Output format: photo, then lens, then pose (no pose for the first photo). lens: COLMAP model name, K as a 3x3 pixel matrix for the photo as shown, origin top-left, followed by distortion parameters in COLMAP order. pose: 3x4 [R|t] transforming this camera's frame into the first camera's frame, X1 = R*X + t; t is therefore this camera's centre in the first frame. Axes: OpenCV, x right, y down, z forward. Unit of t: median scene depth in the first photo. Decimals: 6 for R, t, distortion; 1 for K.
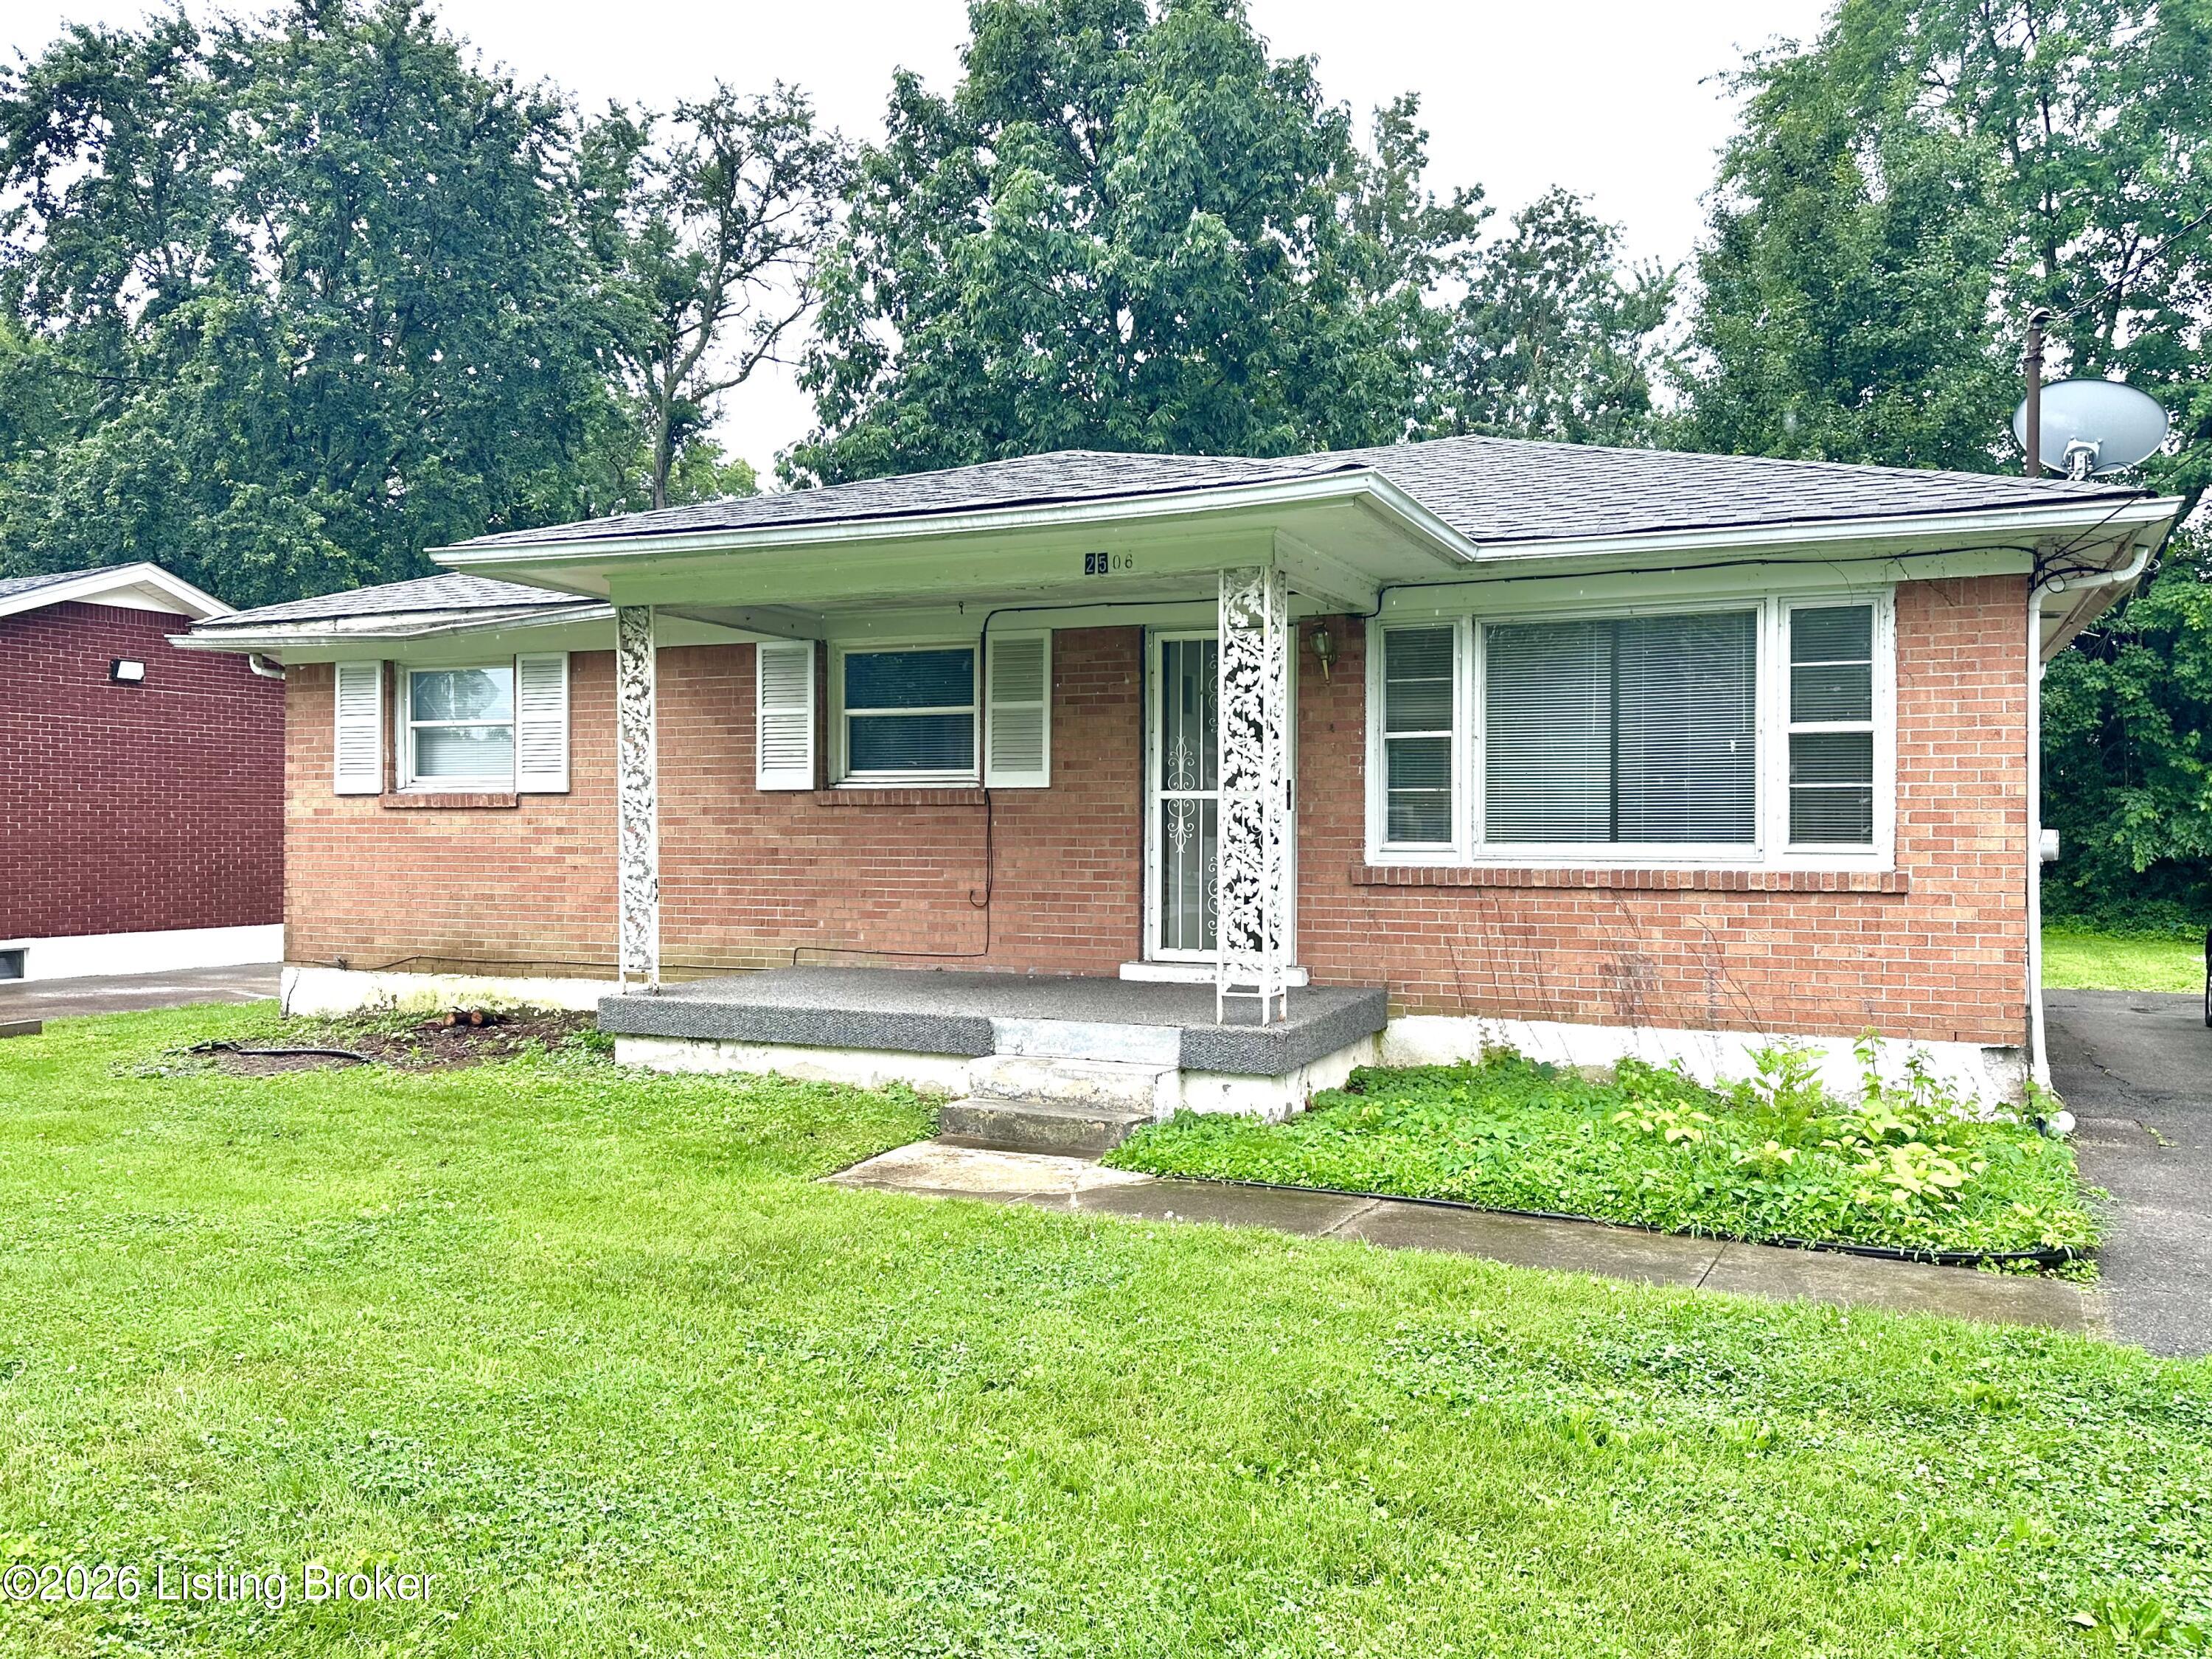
lens RADIAL K [[1730.1, 0, 1094.1], [0, 1730.1, 826.1], [0, 0, 1]] dist [0.083874, -0.089039]
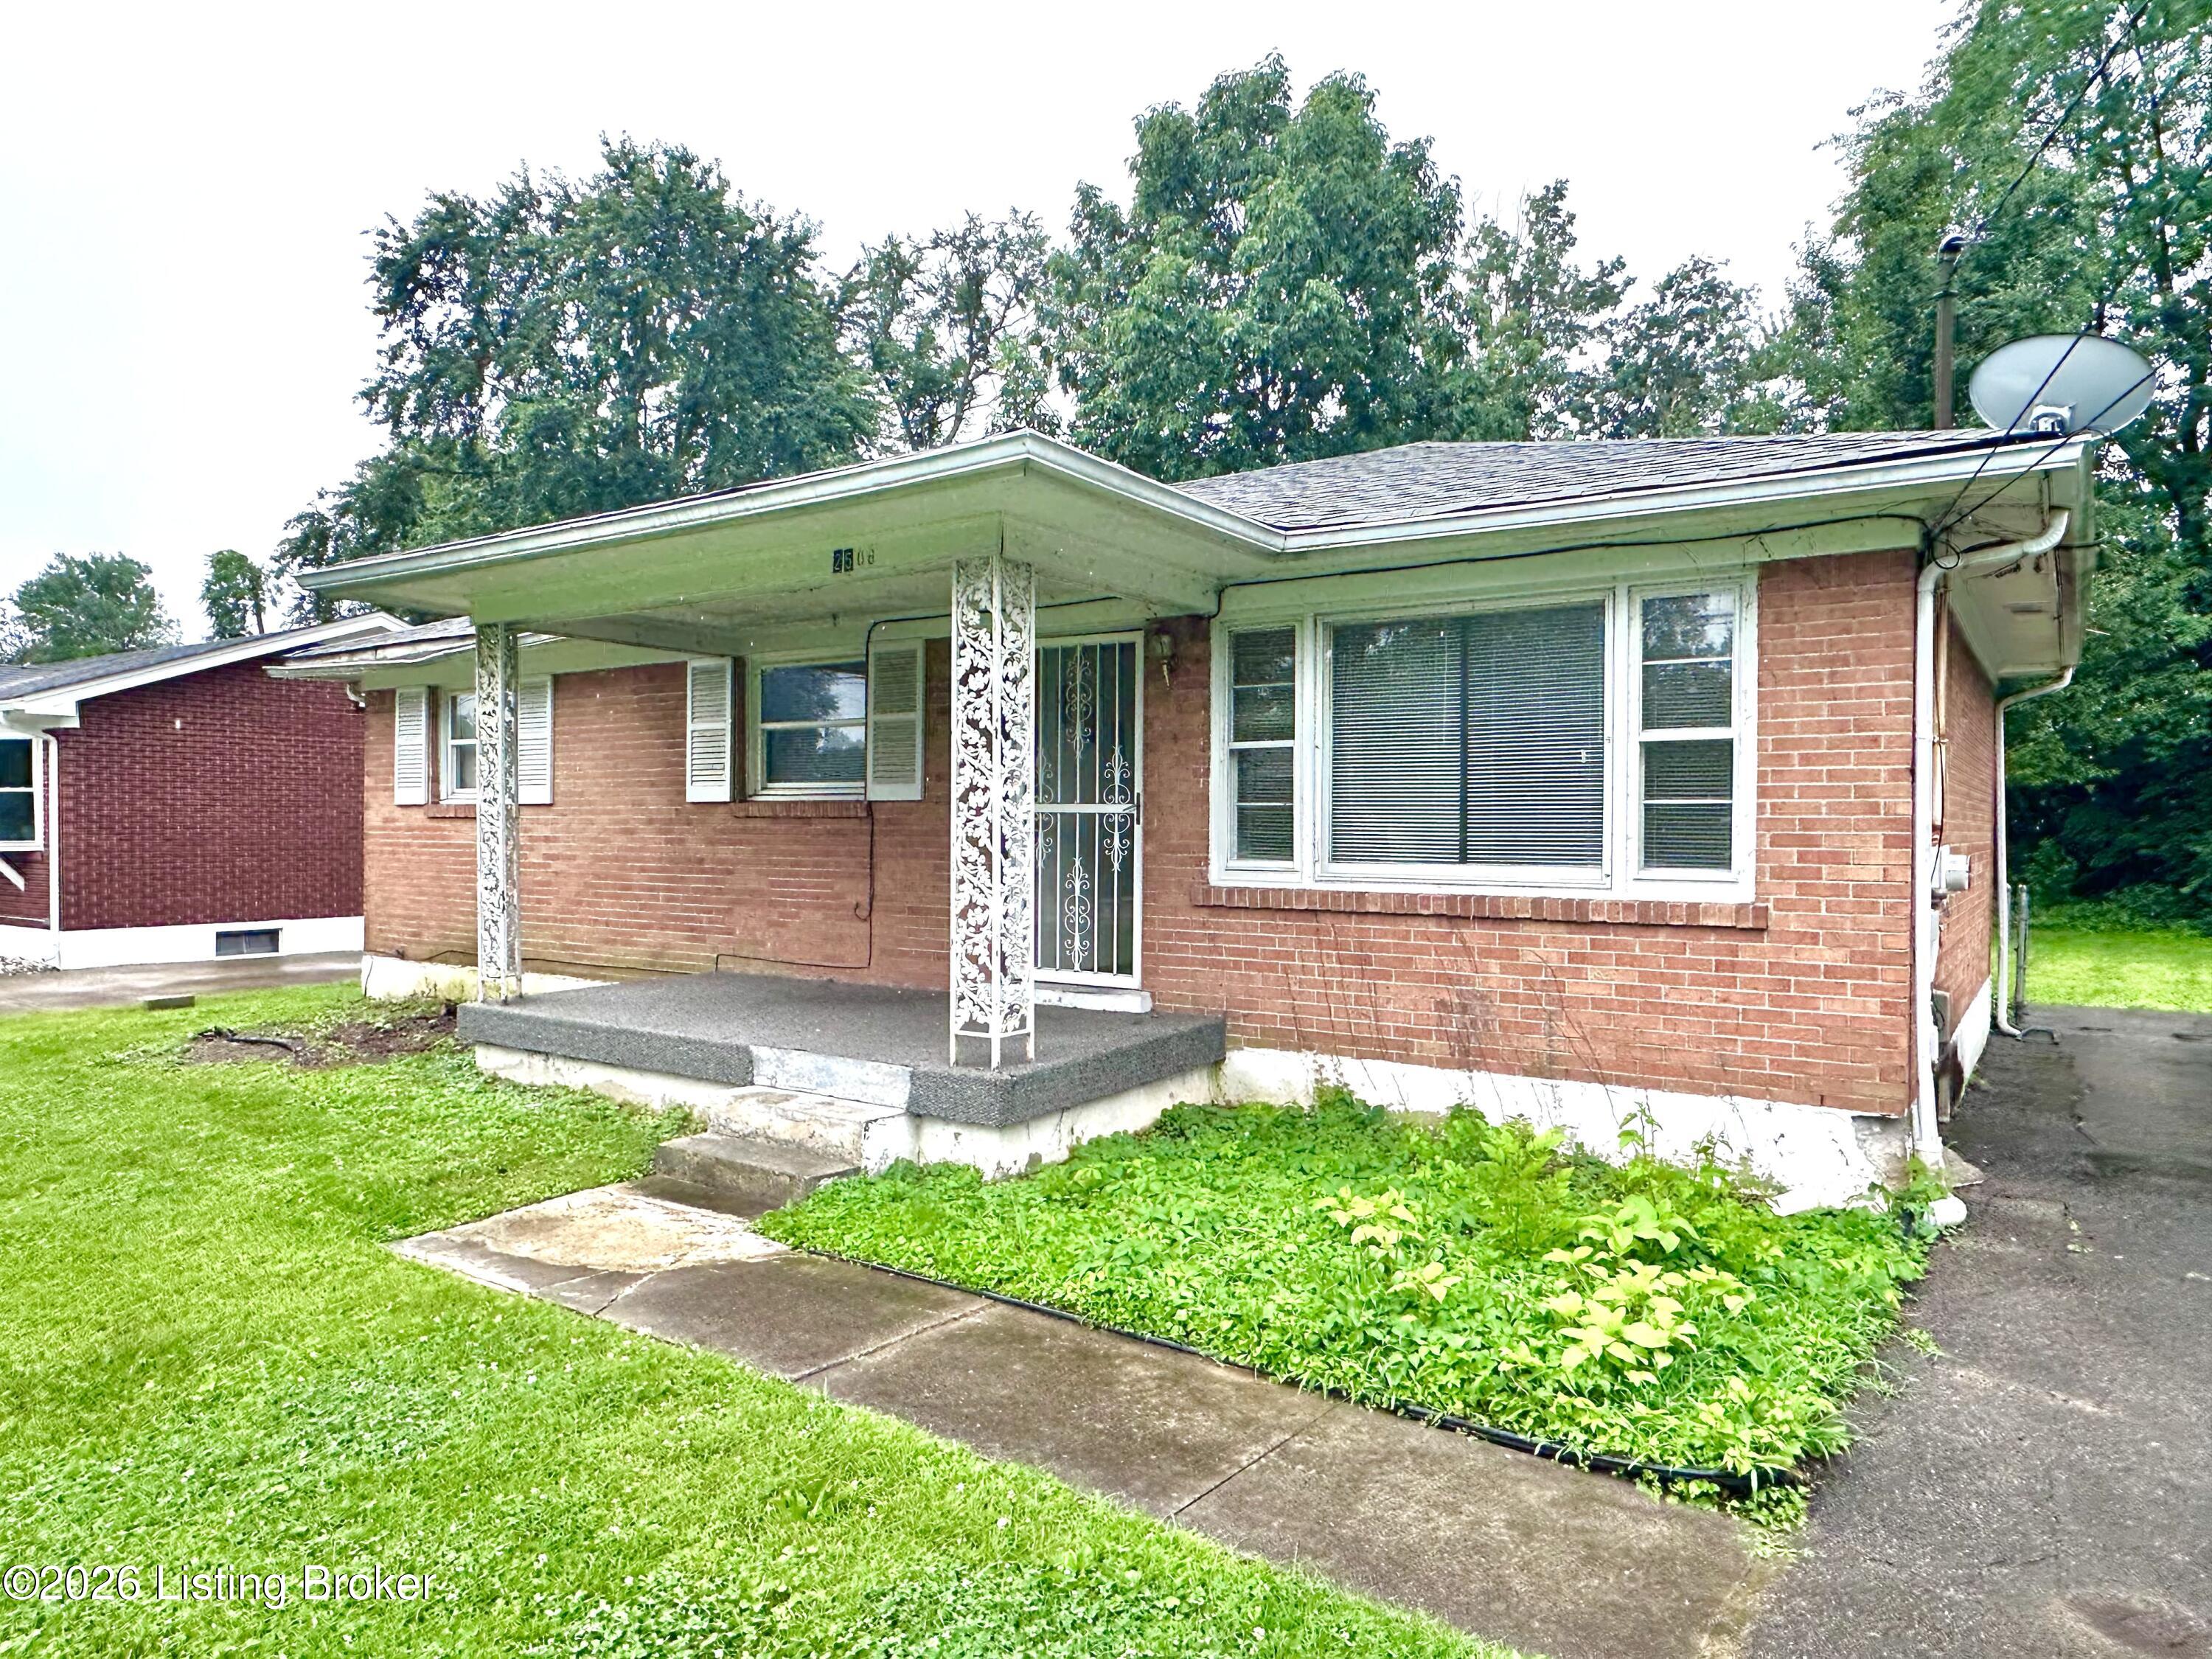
lens RADIAL K [[1408.6, 0, 1116.2], [0, 1408.6, 831.3], [0, 0, 1]] dist [0.001505, 0.012869]
pose [[0.986045, 0.004827, -0.166411, 0.201288], [-0.004073, 0.999980, 0.004875, -0.008367], [0.166431, -0.004129, 0.986044, 0.207876]]
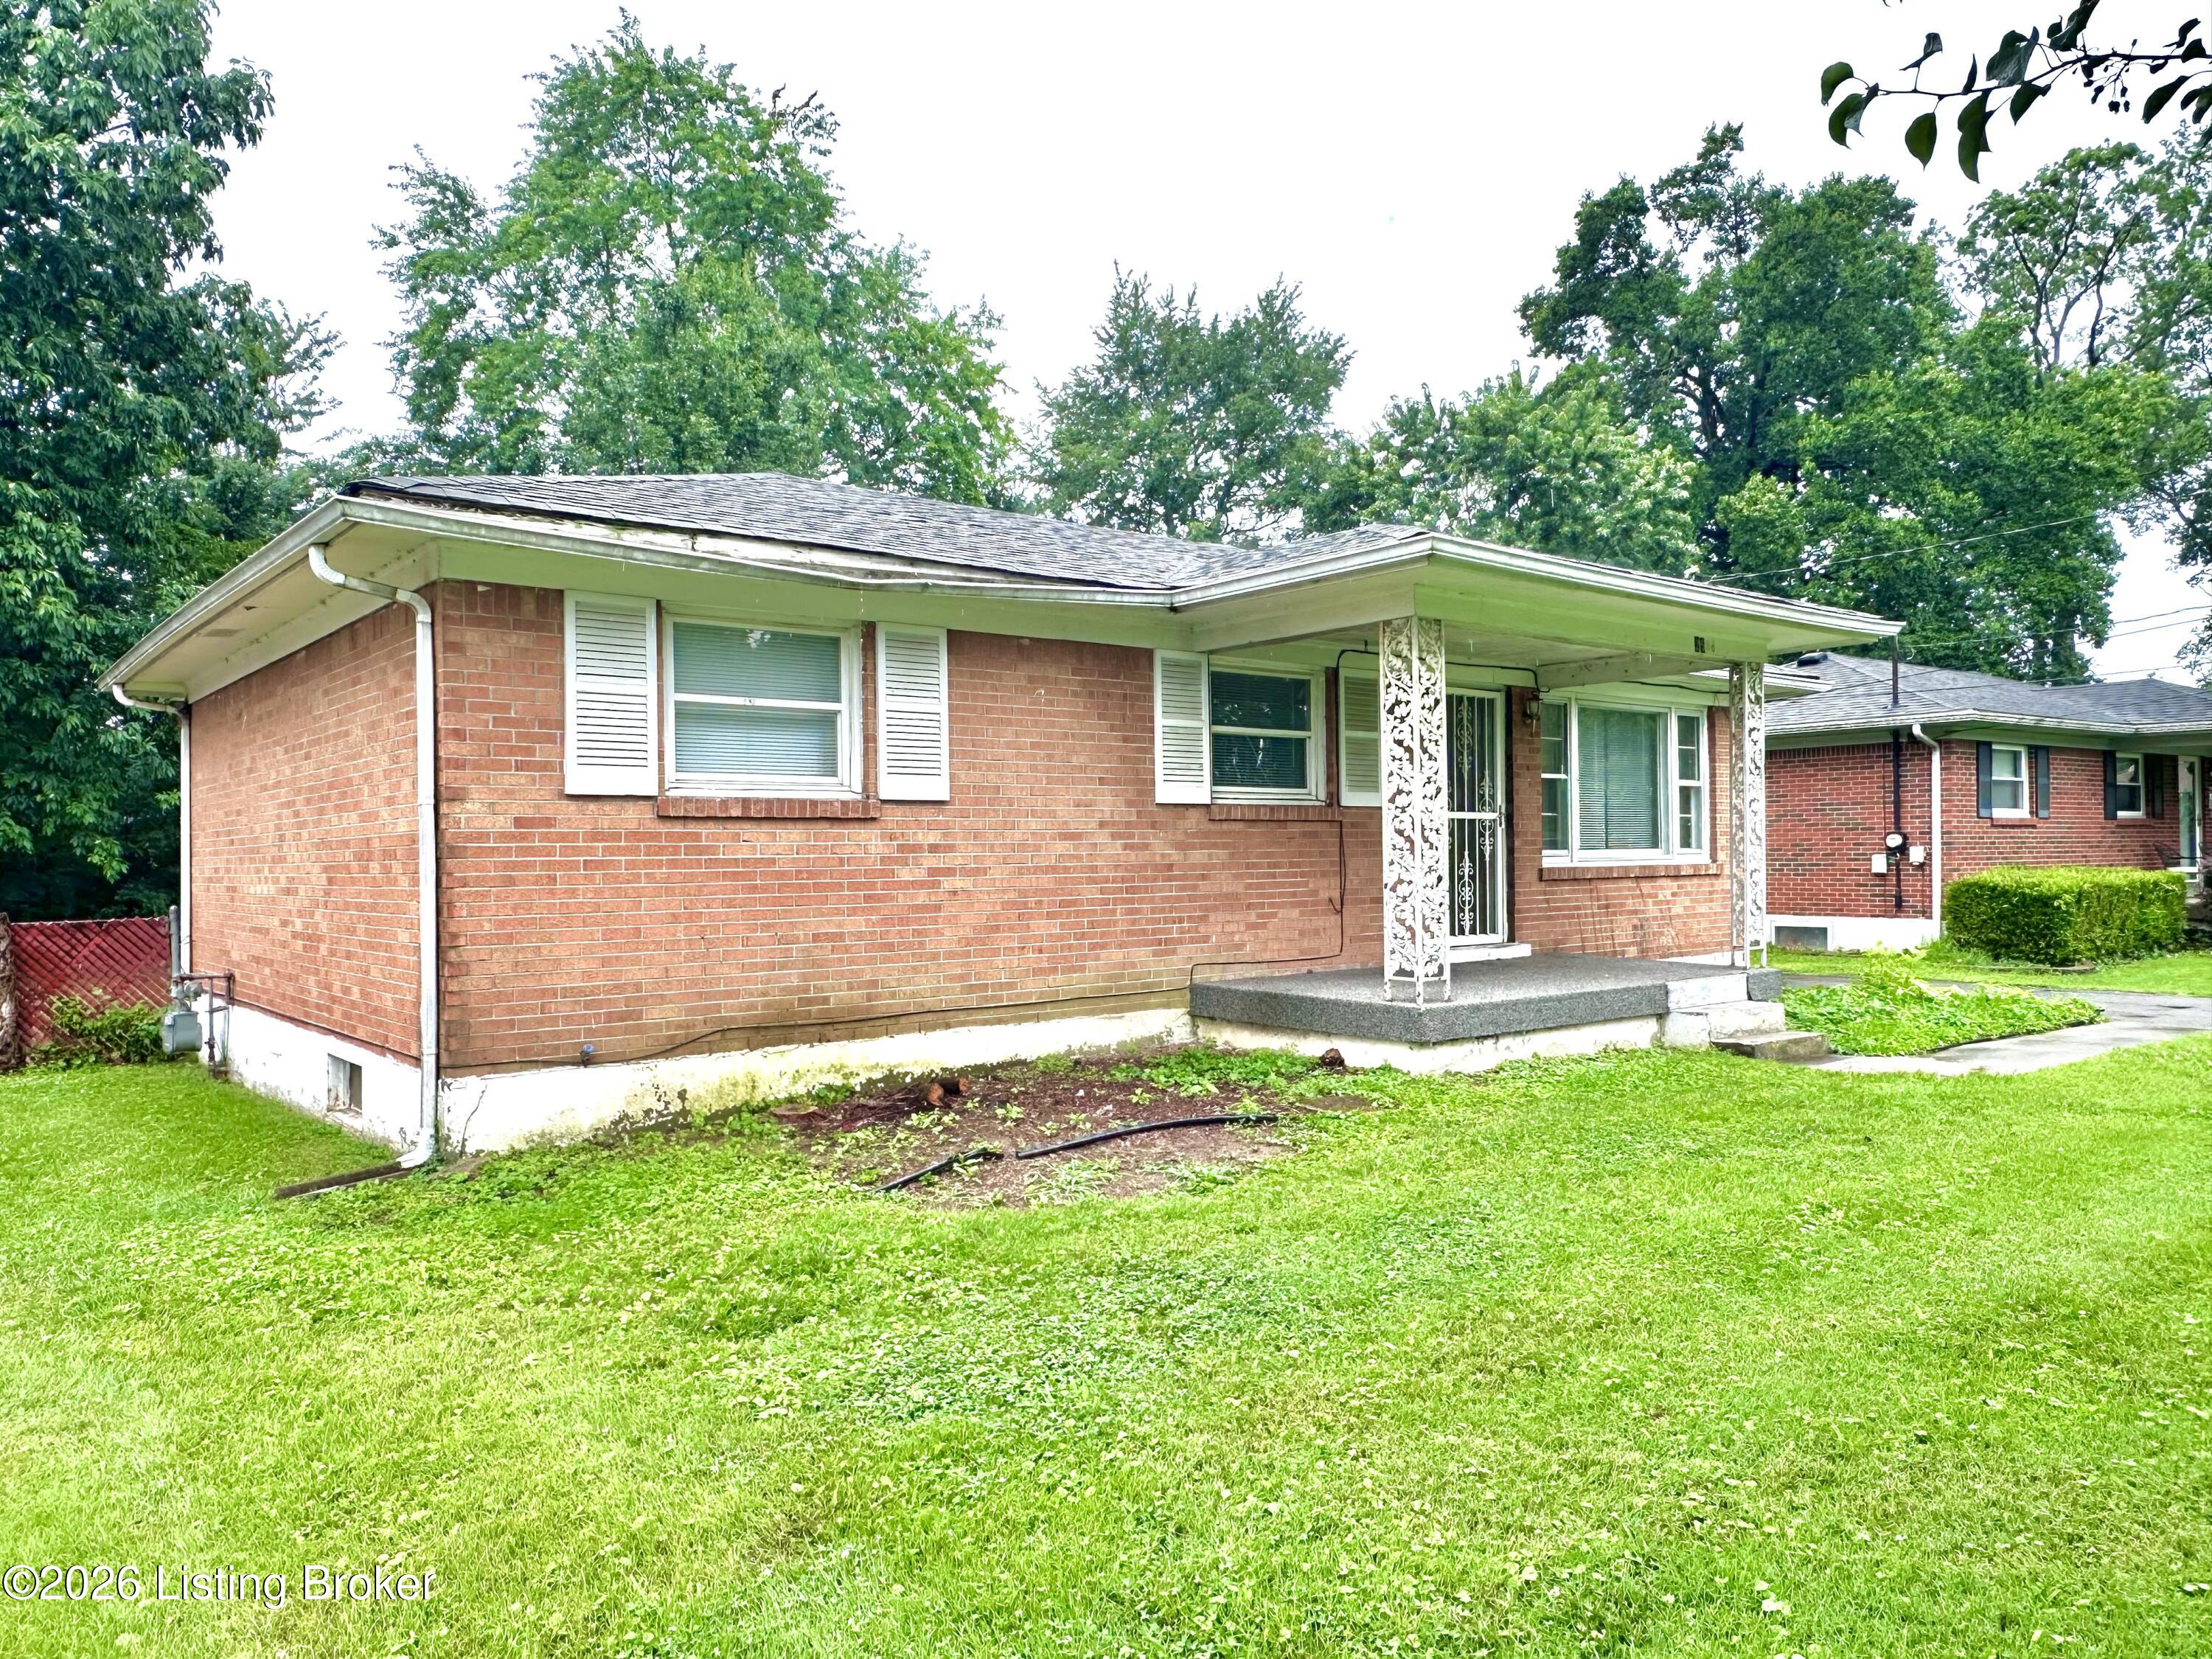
lens RADIAL K [[1562.2, 0, 1104.2], [0, 1562.2, 843.0], [0, 0, 1]] dist [0.000418, -0.000211]
pose [[0.435710, -0.001358, 0.900086, -0.986481], [0.008468, 0.999961, -0.002590, 0.003036], [-0.900047, 0.008750, 0.435705, 0.654620]]
